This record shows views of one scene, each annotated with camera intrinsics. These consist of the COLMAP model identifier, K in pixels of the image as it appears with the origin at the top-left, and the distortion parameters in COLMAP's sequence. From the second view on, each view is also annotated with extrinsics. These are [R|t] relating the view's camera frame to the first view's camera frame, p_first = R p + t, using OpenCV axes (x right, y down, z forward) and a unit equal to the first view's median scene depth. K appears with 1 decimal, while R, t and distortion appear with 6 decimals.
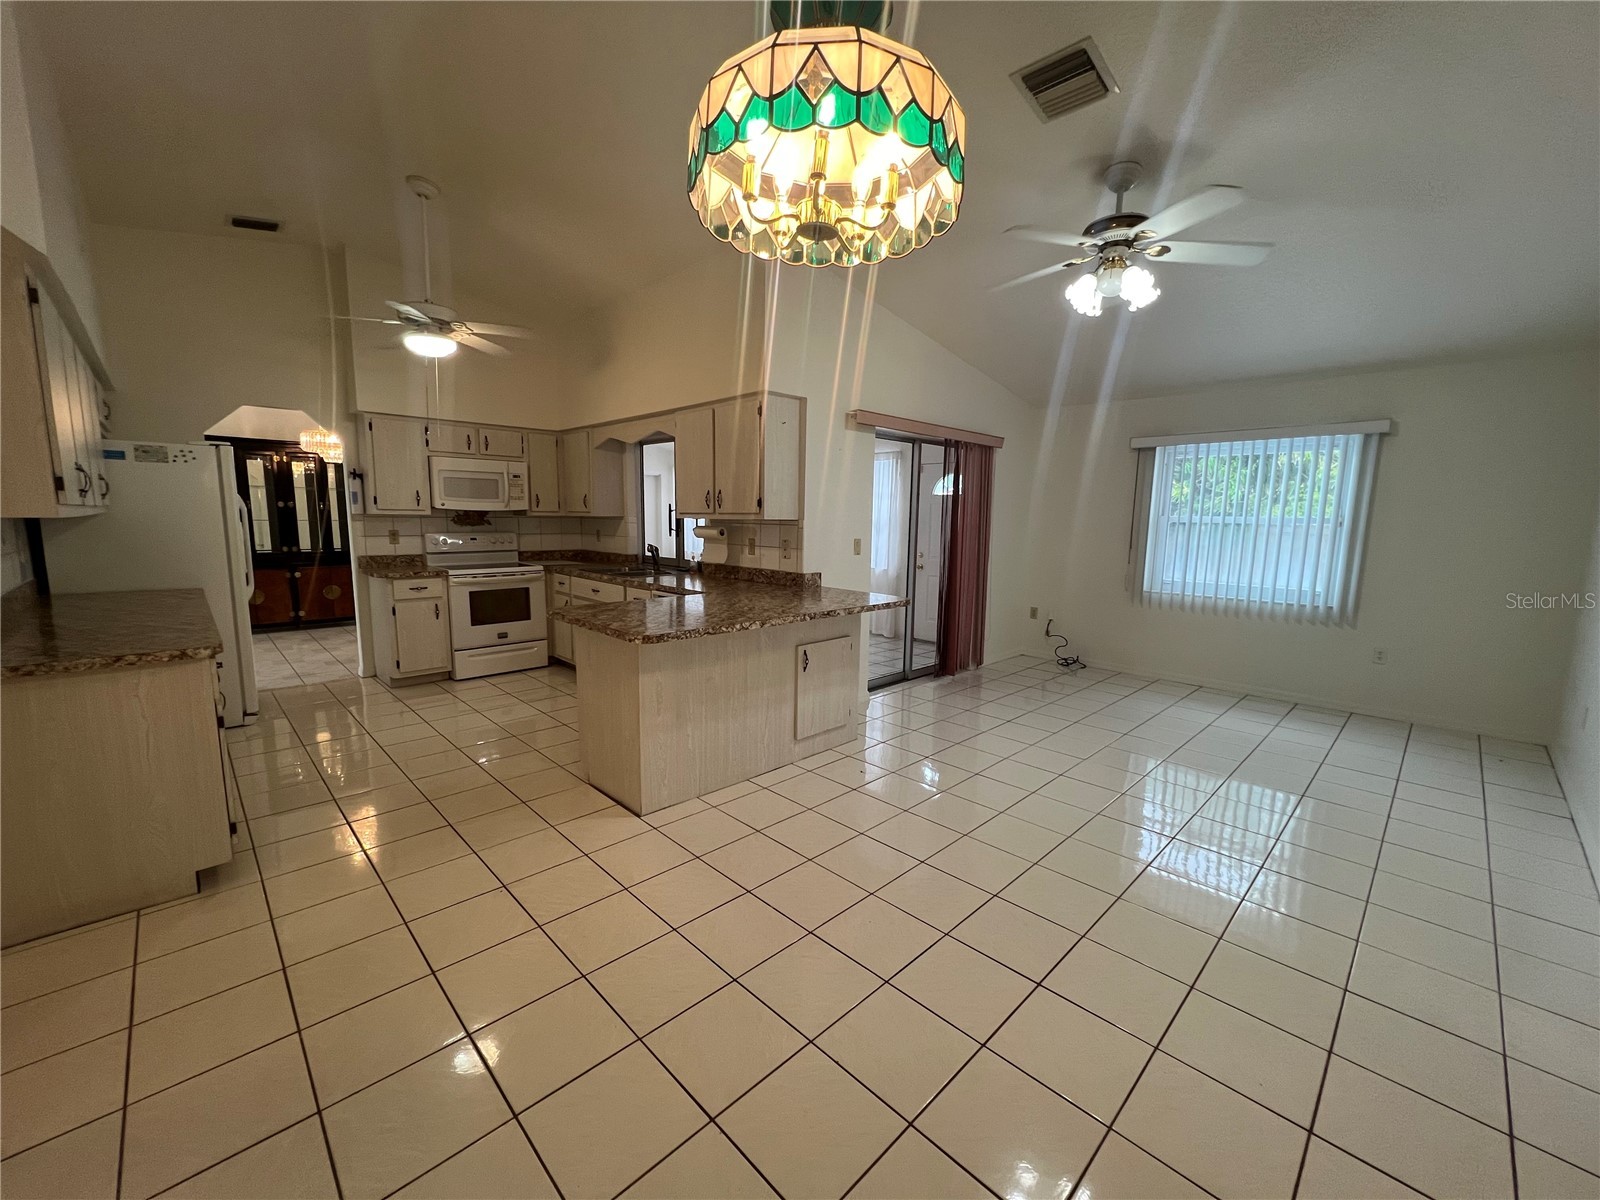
lens RADIAL K [[641.7, 0, 793.3], [0, 641.7, 602.8], [0, 0, 1]] dist [0.001224, 0.000043]
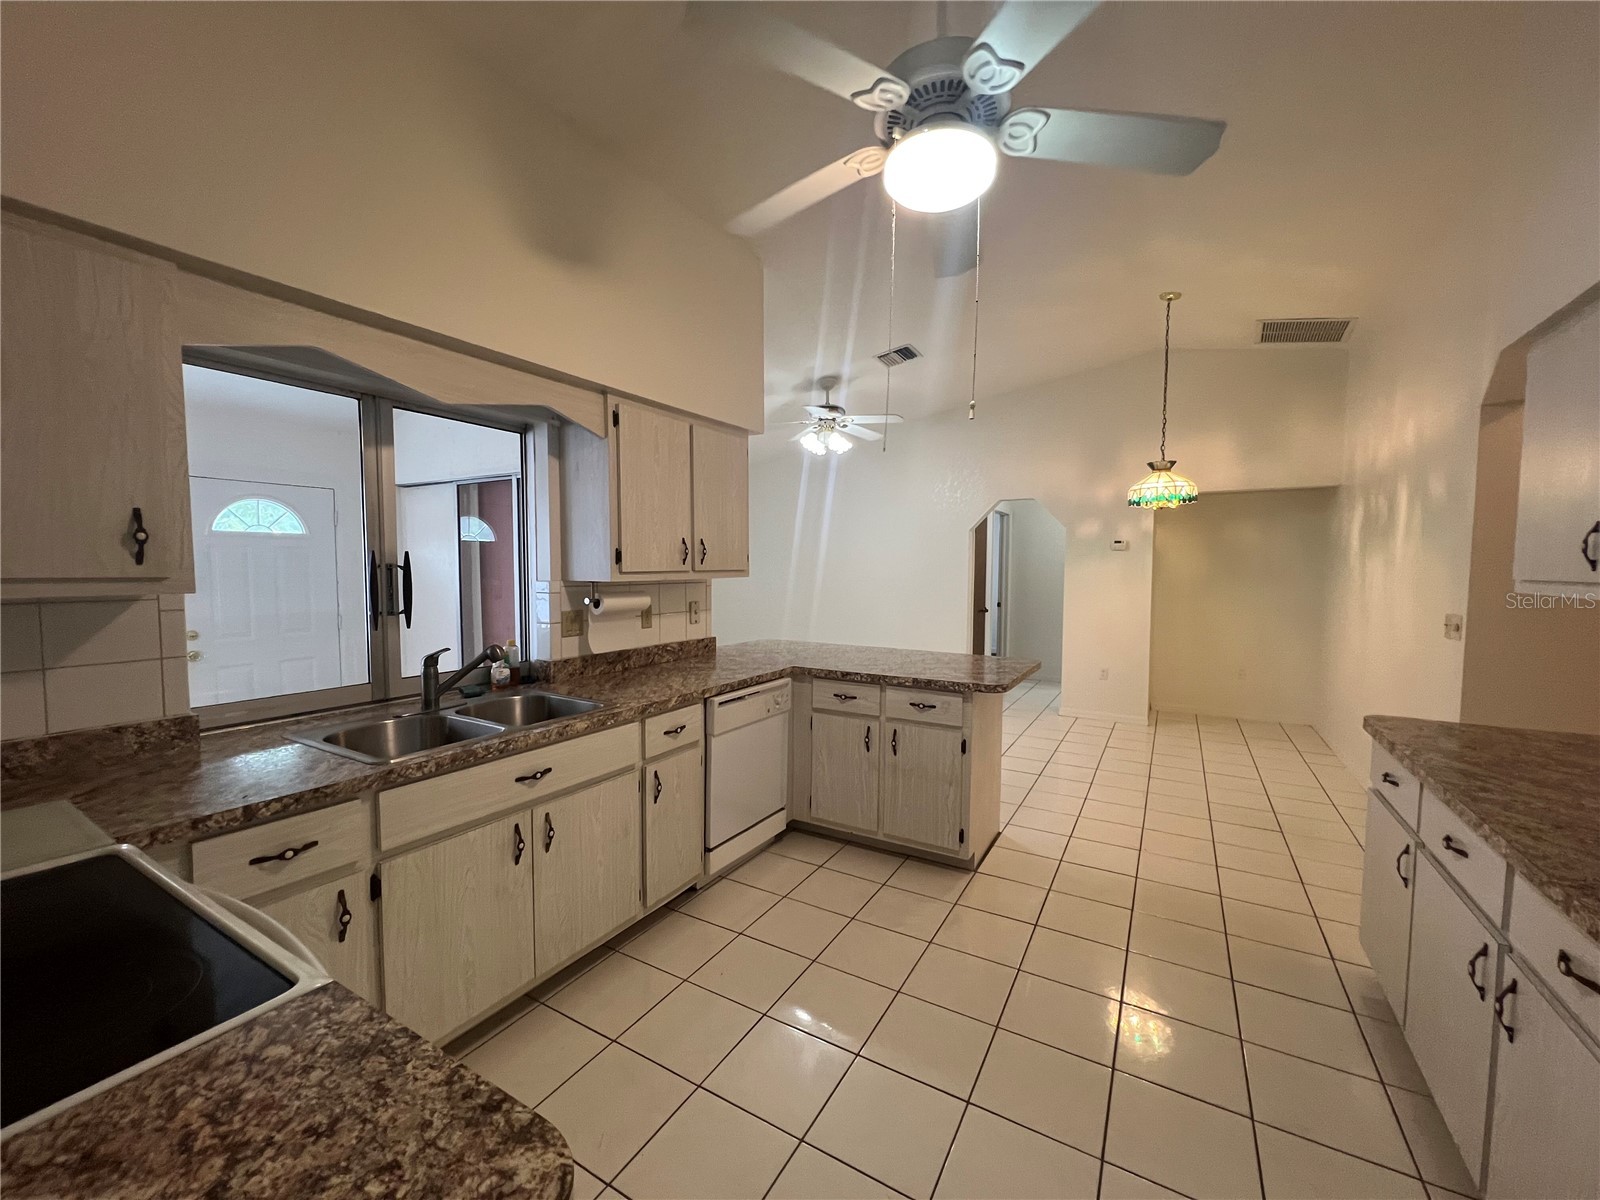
lens RADIAL K [[642.8, 0, 800.4], [0, 642.8, 603.6], [0, 0, 1]] dist [0.001865, -0.000836]
pose [[-0.264796, -0.073716, 0.961483, -0.698915], [0.124687, 0.986086, 0.109942, -0.140620], [-0.956209, 0.148996, -0.251920, 0.900069]]
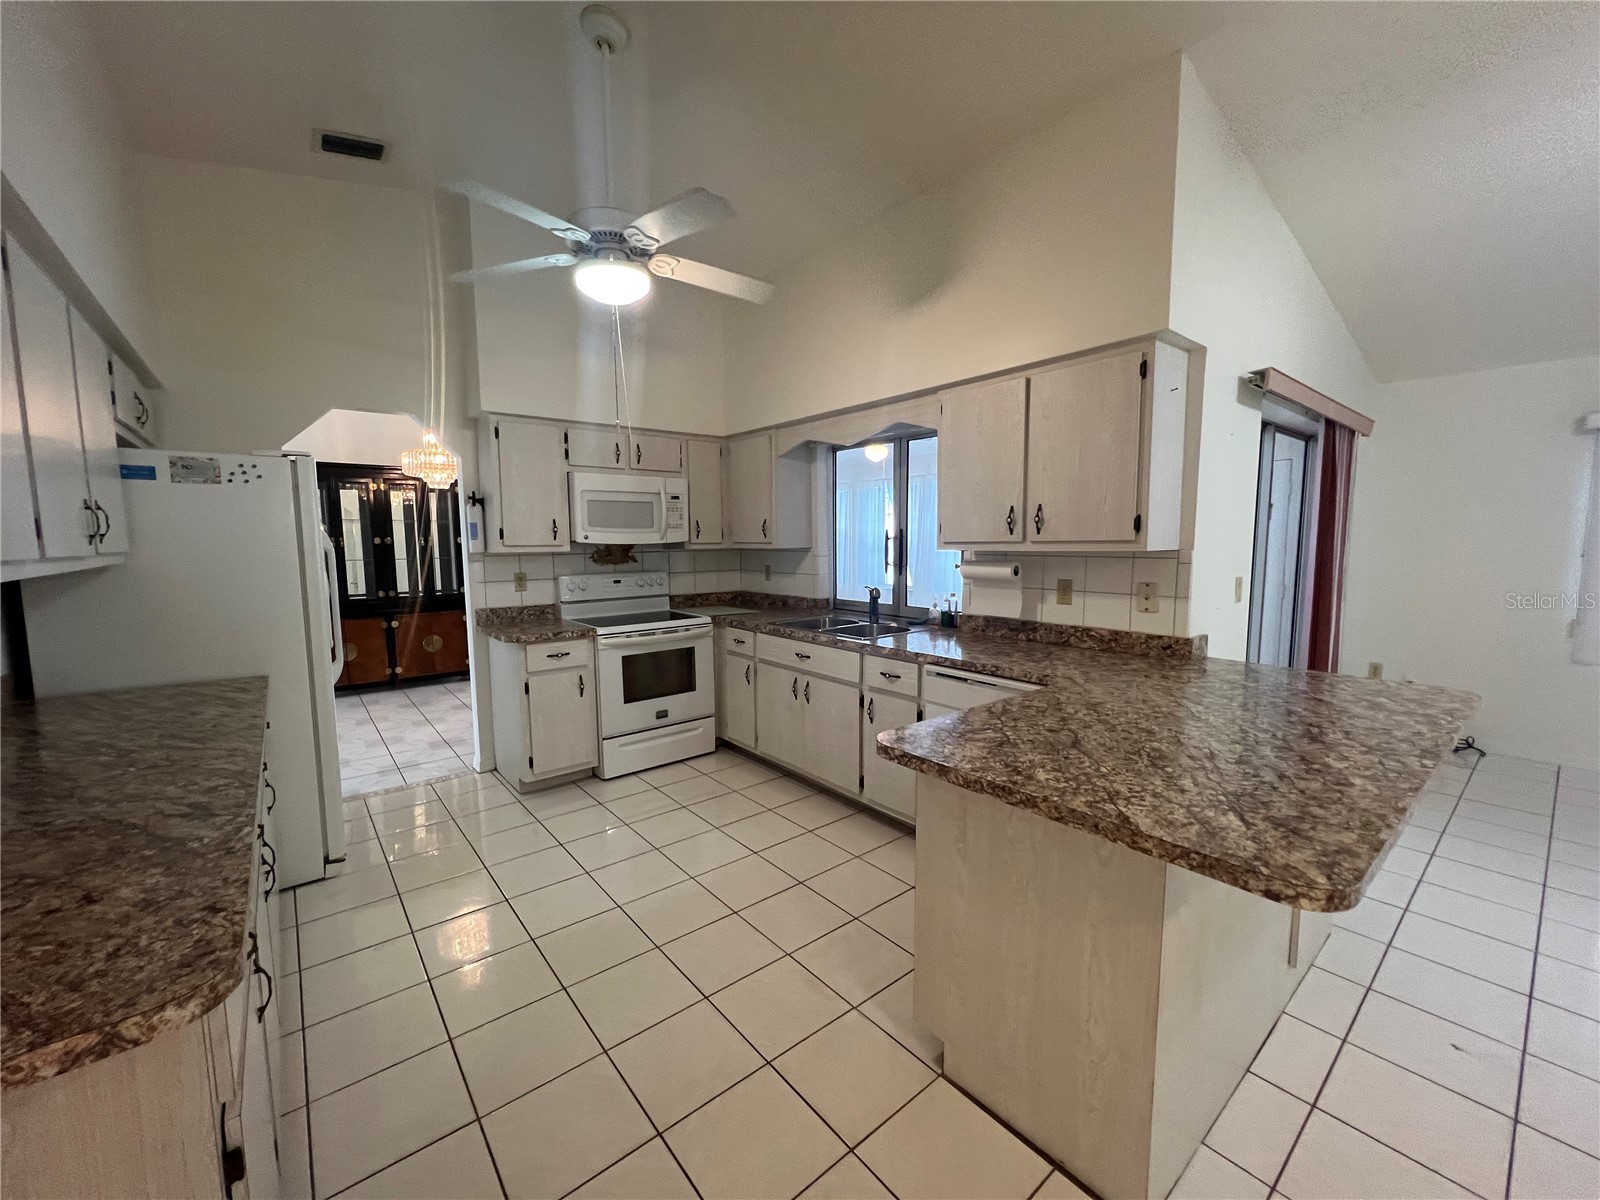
lens RADIAL K [[642.8, 0, 797.1], [0, 642.8, 604.0], [0, 0, 1]] dist [0.001865, -0.000836]
pose [[0.995905, -0.013162, -0.089440, -0.243982], [0.010079, 0.999342, -0.034839, -0.049584], [0.089840, 0.033795, 0.995383, 0.296693]]
